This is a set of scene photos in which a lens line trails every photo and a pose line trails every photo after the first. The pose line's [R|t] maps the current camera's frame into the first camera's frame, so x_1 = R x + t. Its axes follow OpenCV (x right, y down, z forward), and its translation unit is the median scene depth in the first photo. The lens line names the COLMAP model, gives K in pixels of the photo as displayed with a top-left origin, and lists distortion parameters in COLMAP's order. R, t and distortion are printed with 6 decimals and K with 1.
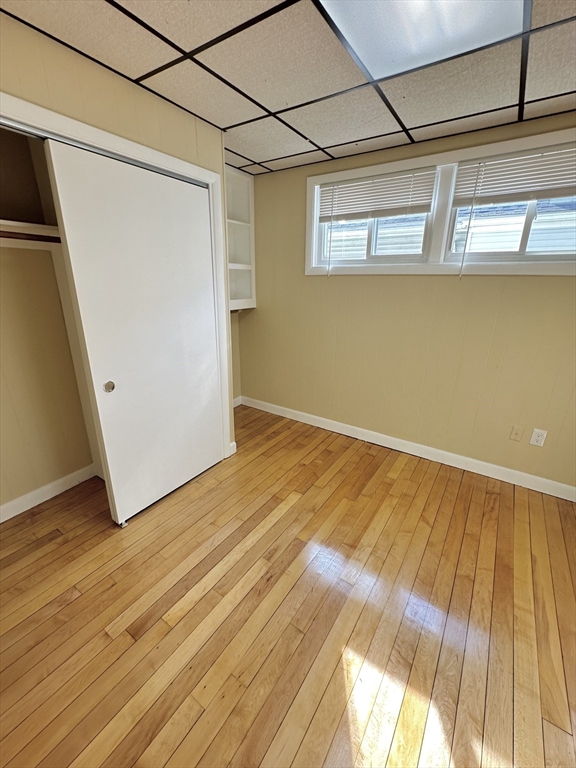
lens RADIAL K [[306.4, 0, 286.8], [0, 306.4, 377.7], [0, 0, 1]] dist [-0.002397, 0.000746]
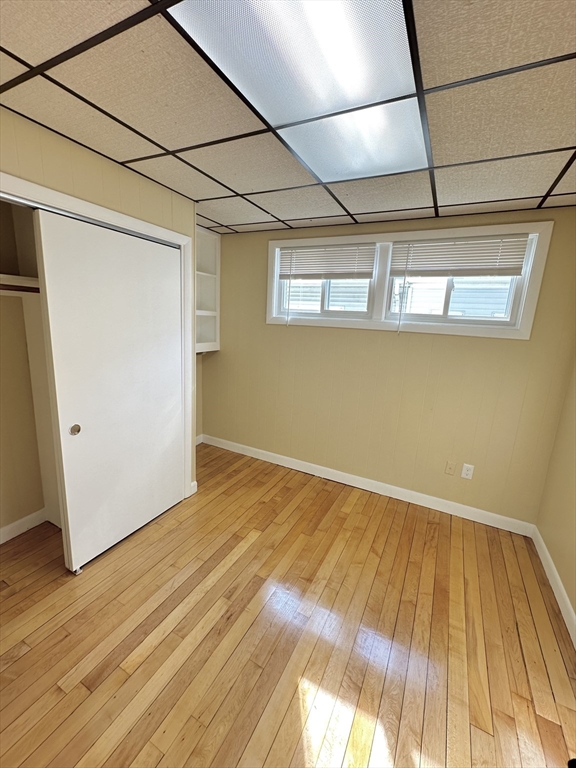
lens RADIAL K [[306.4, 0, 283.4], [0, 306.4, 382.5], [0, 0, 1]] dist [-0.002397, 0.000746]
pose [[0.992969, 0.014387, 0.117500, -0.007870], [-0.003078, 0.995390, -0.095861, -0.029879], [-0.118338, 0.094825, 0.988435, -0.105056]]
